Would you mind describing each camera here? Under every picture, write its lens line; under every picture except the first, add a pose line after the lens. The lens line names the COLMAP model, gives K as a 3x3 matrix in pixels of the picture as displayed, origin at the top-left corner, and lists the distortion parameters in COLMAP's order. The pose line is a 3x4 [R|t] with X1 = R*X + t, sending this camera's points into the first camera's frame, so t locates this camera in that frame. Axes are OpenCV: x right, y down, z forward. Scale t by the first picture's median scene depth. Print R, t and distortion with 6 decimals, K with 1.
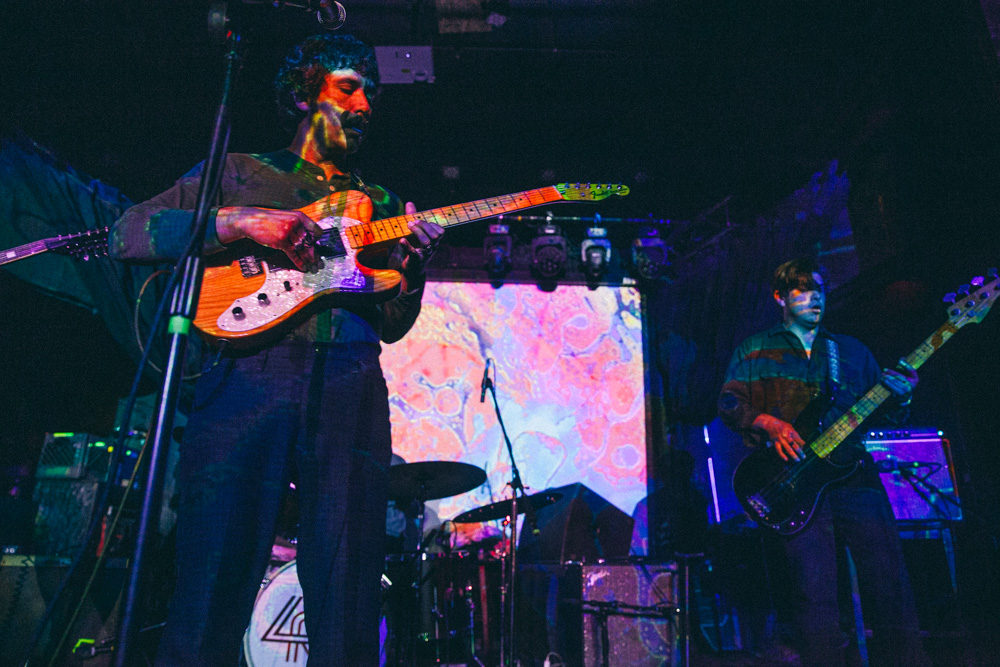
lens RADIAL K [[686.7, 0, 506.2], [0, 686.7, 340.6], [0, 0, 1]] dist [-0.040414, 0.008017]
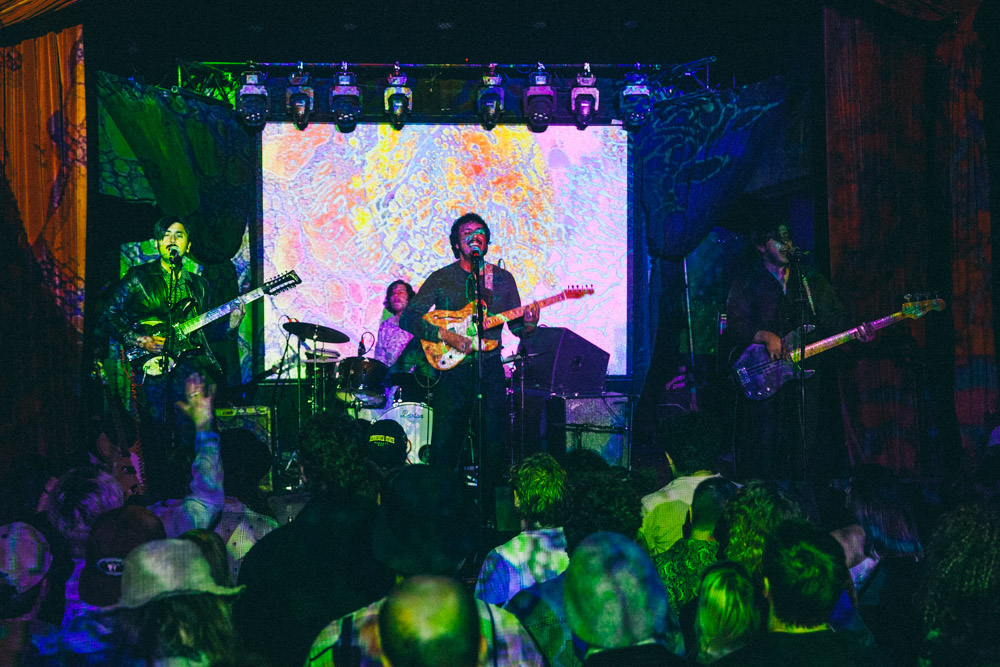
lens RADIAL K [[1315.7, 0, 498.4], [0, 1315.7, 323.0], [0, 0, 1]] dist [0.027967, 0.000000]
pose [[0.999102, -0.024440, 0.034617, -0.078373], [0.011612, 0.943549, 0.331029, -0.475043], [-0.040754, -0.330330, 0.942985, -0.996914]]
